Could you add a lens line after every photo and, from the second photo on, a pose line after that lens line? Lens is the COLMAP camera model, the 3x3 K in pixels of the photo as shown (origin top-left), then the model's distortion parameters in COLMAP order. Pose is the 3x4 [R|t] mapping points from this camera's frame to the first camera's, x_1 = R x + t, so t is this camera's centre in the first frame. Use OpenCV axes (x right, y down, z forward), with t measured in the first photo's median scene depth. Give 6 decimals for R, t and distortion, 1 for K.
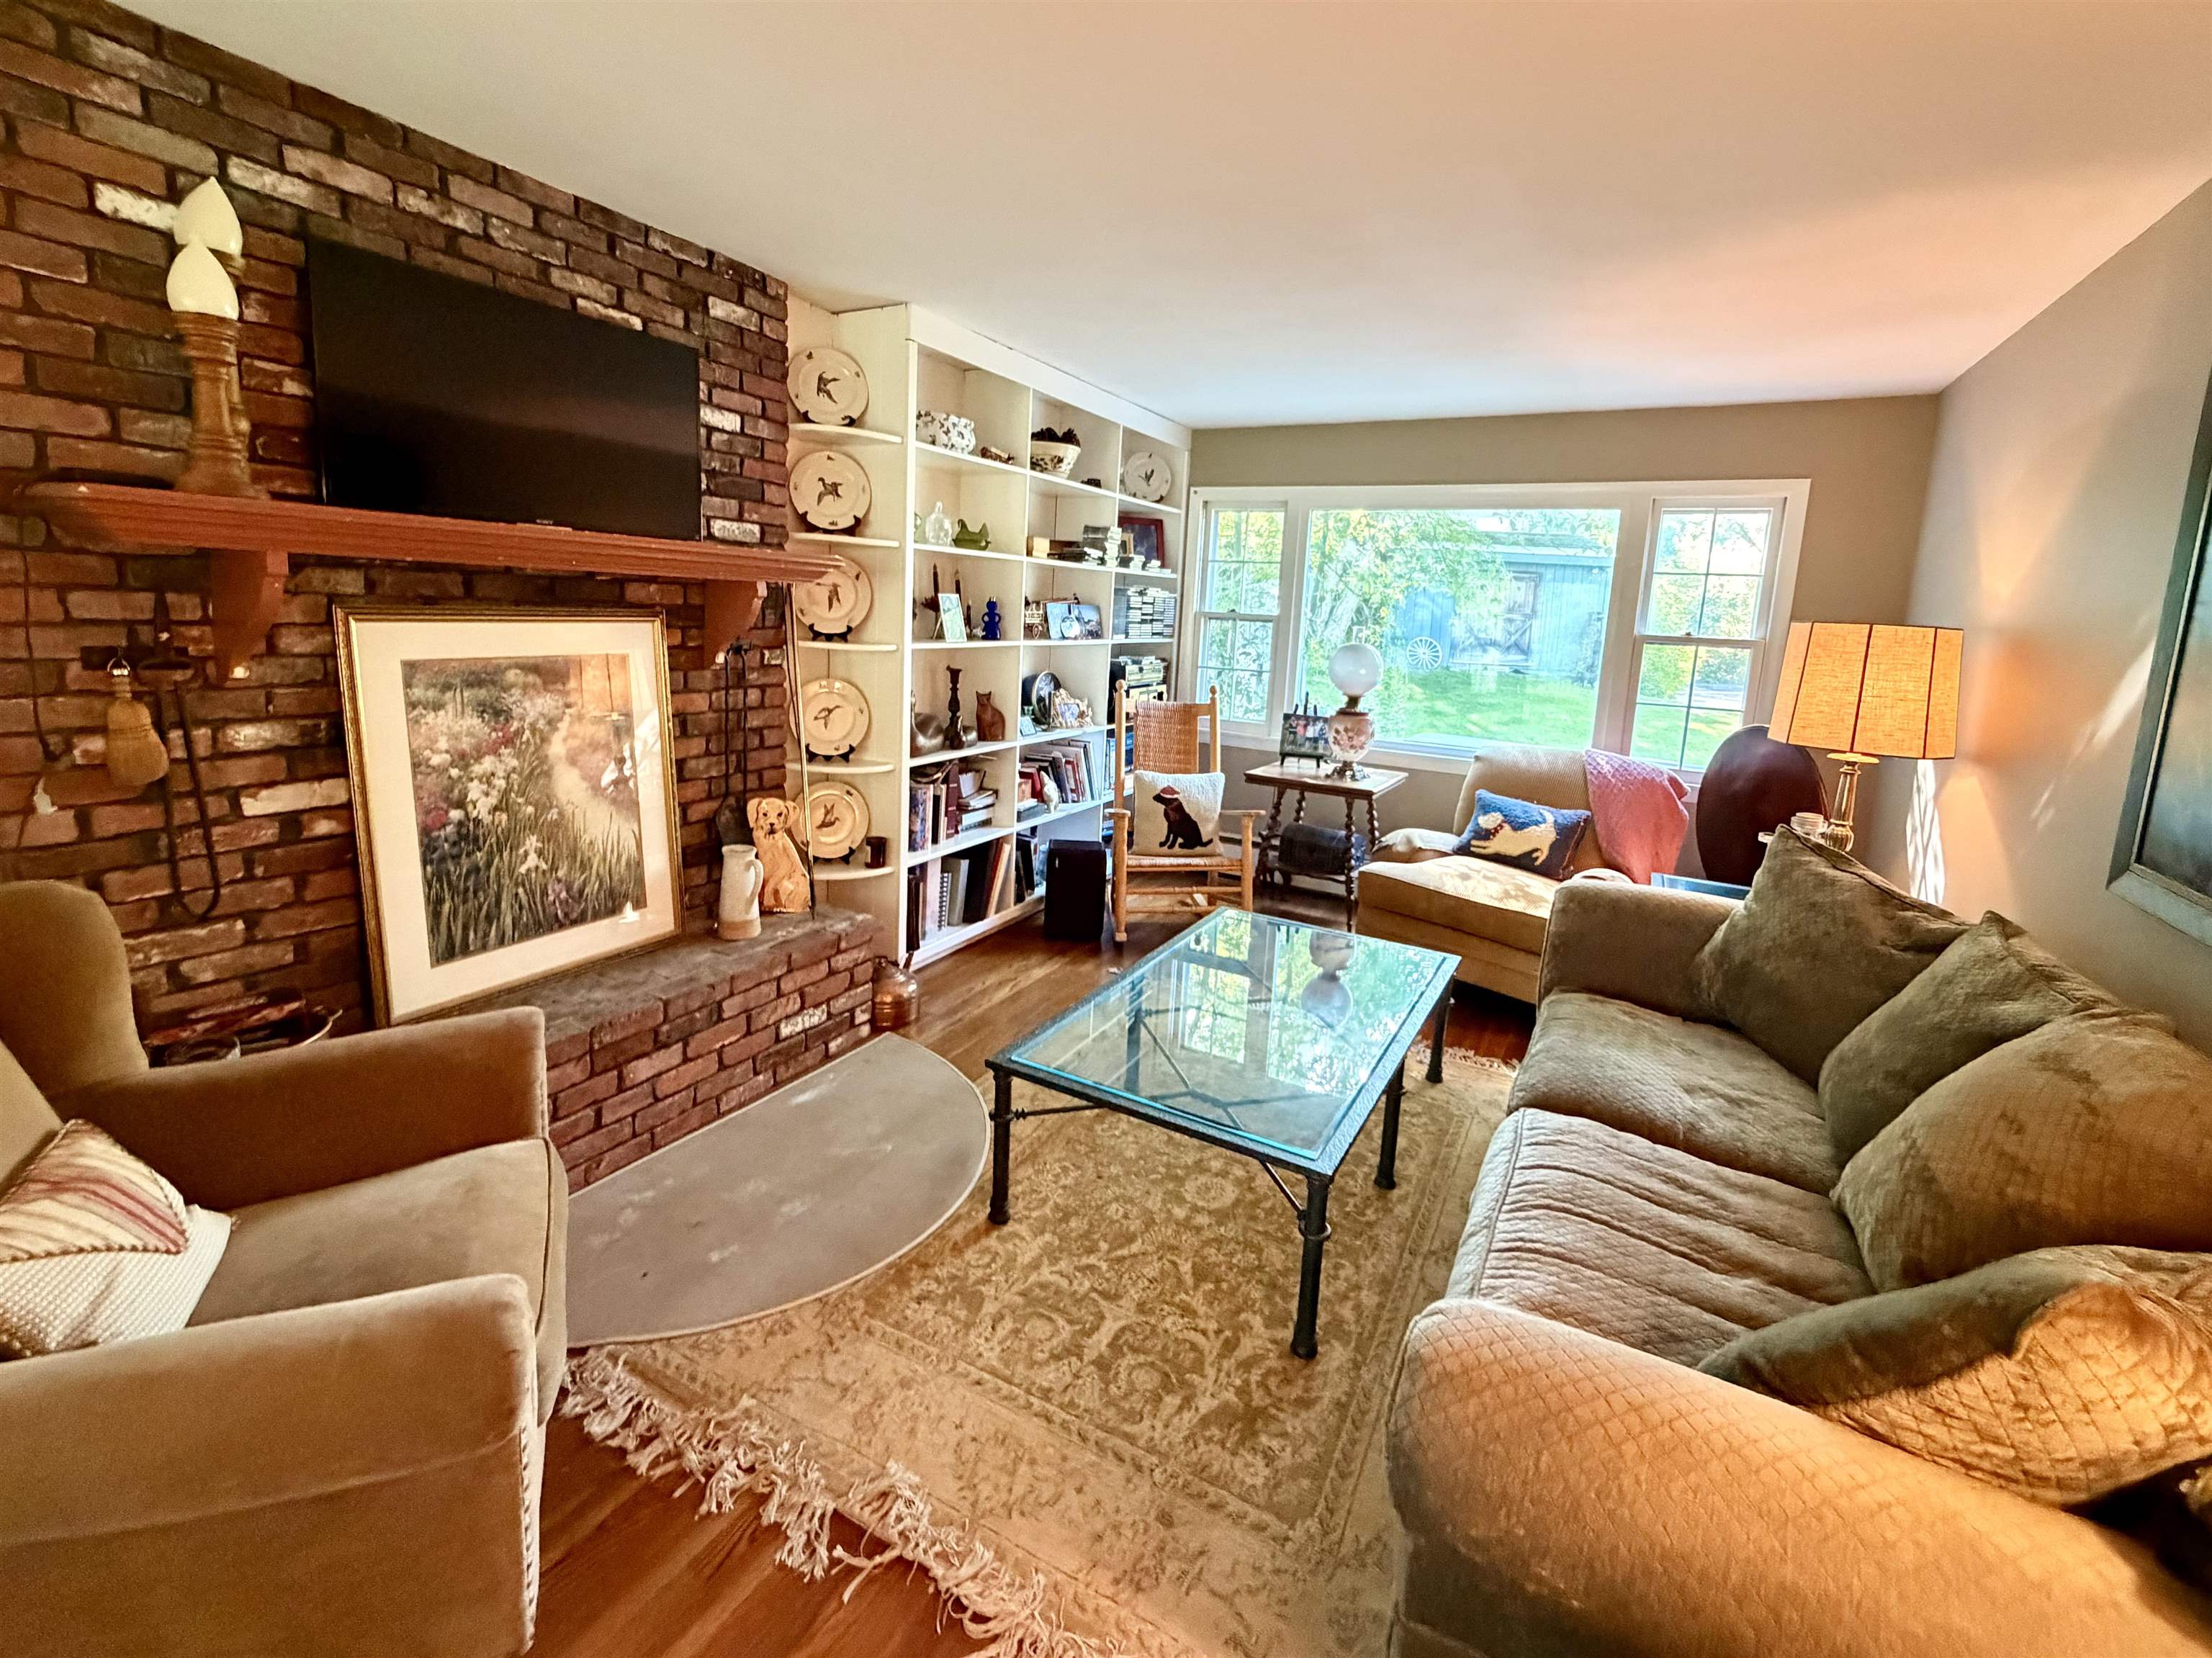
lens RADIAL K [[985.3, 0, 1080.1], [0, 985.3, 754.2], [0, 0, 1]] dist [0.000384, 0.000747]
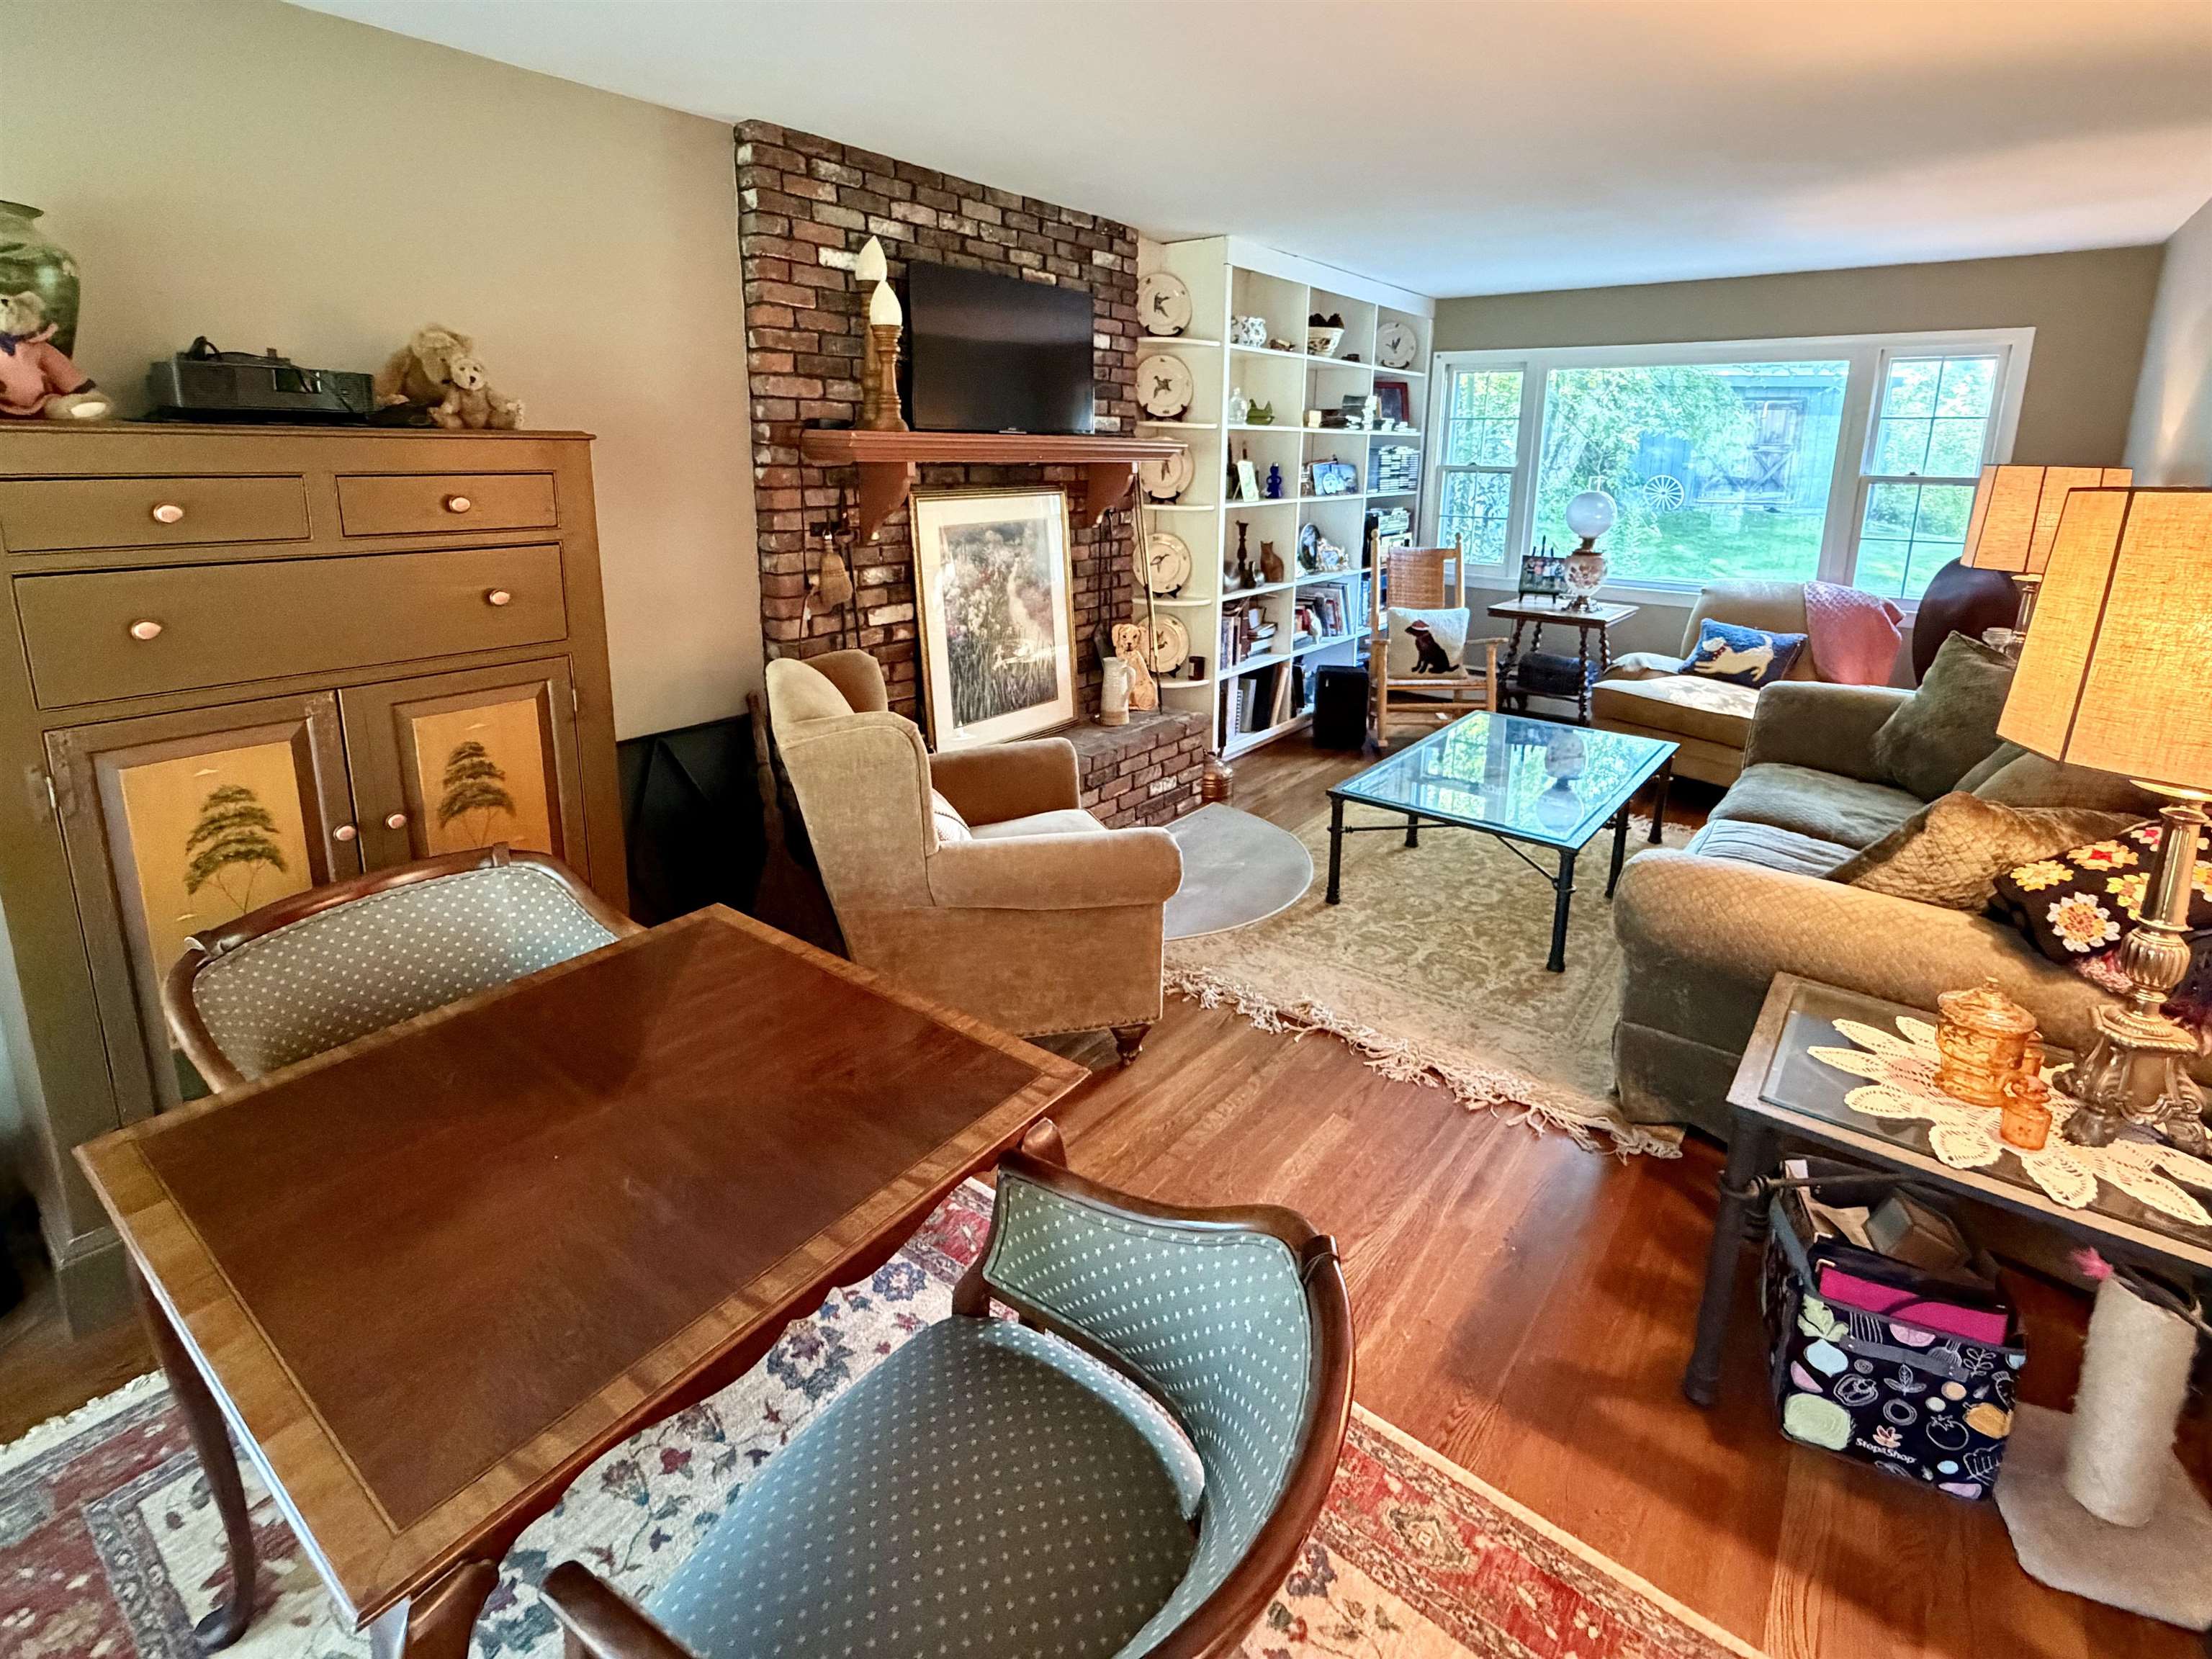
lens RADIAL K [[1070.9, 0, 1105.6], [0, 1070.9, 678.5], [0, 0, 1]] dist [0.003193, 0.000266]
pose [[0.989608, -0.004939, -0.143707, -0.172361], [0.013320, 0.998262, 0.057412, 0.043344], [0.143173, -0.058730, 0.987954, -0.552813]]
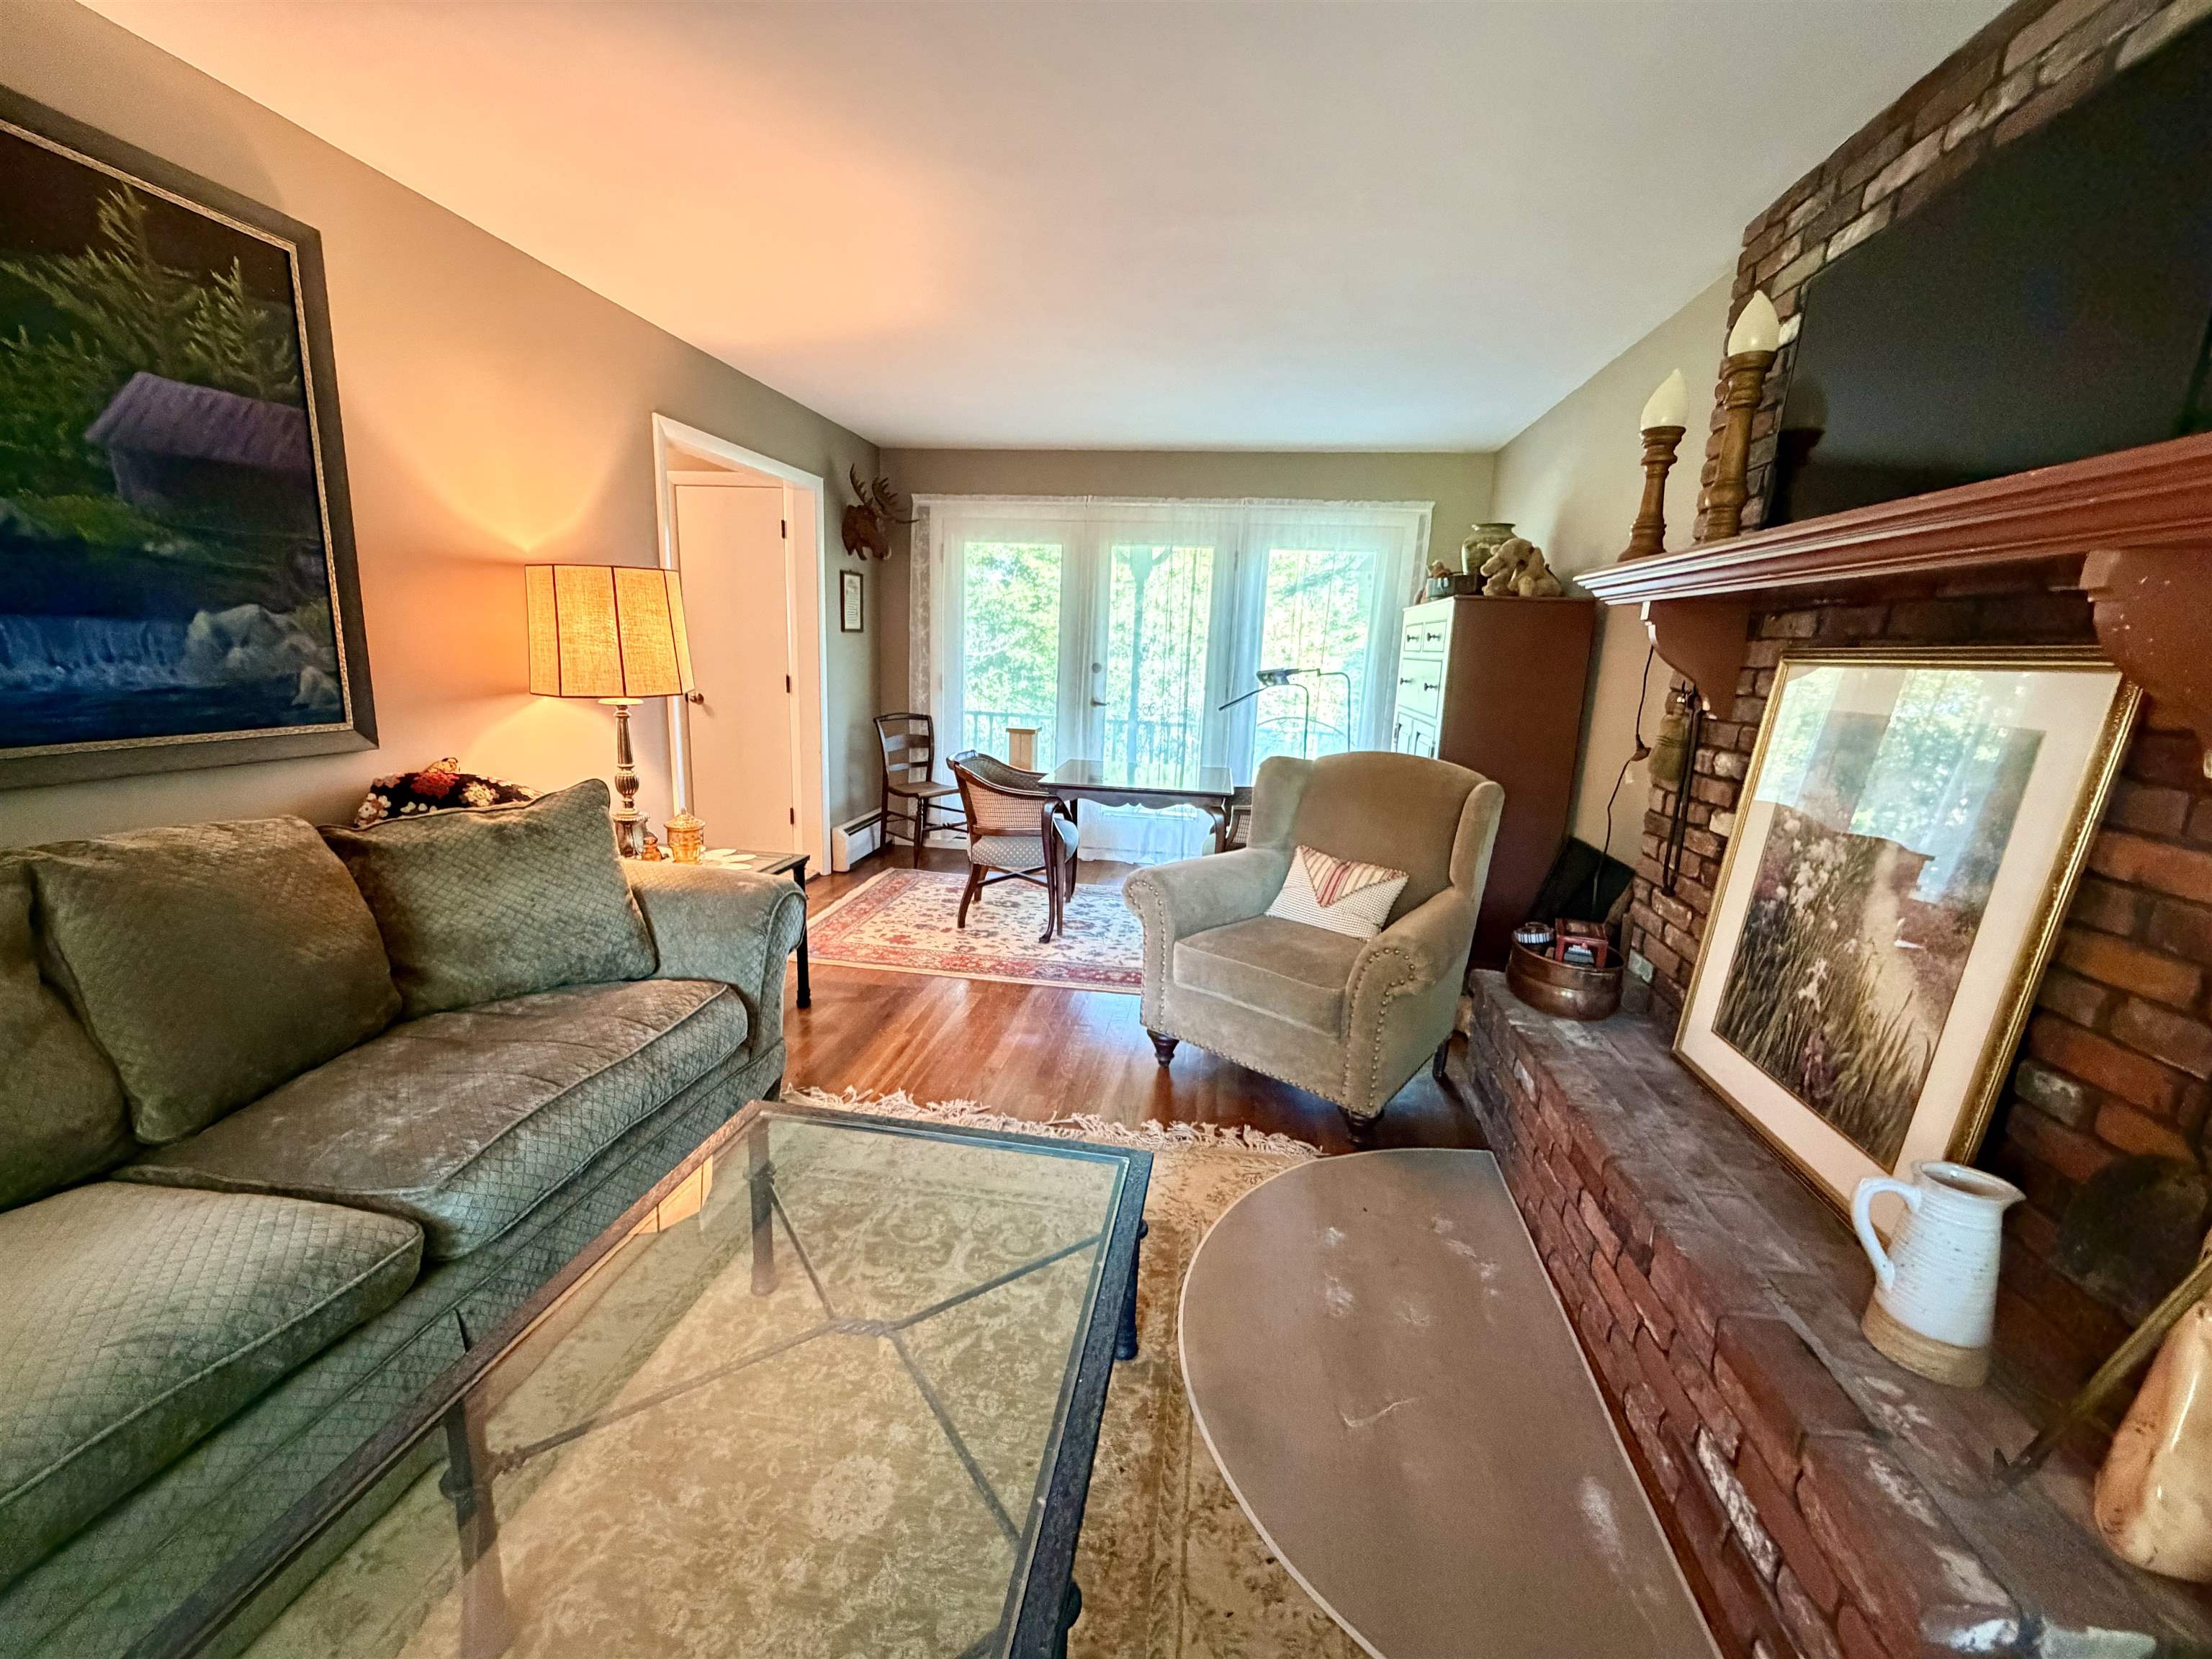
lens RADIAL K [[878.7, 0, 1104.9], [0, 878.7, 823.0], [0, 0, 1]] dist [-0.002746, 0.000614]
pose [[-0.929218, -0.008519, -0.369434, 0.184374], [-0.133050, 0.940398, 0.312970, -0.146485], [0.344749, 0.339970, -0.874968, 1.357577]]
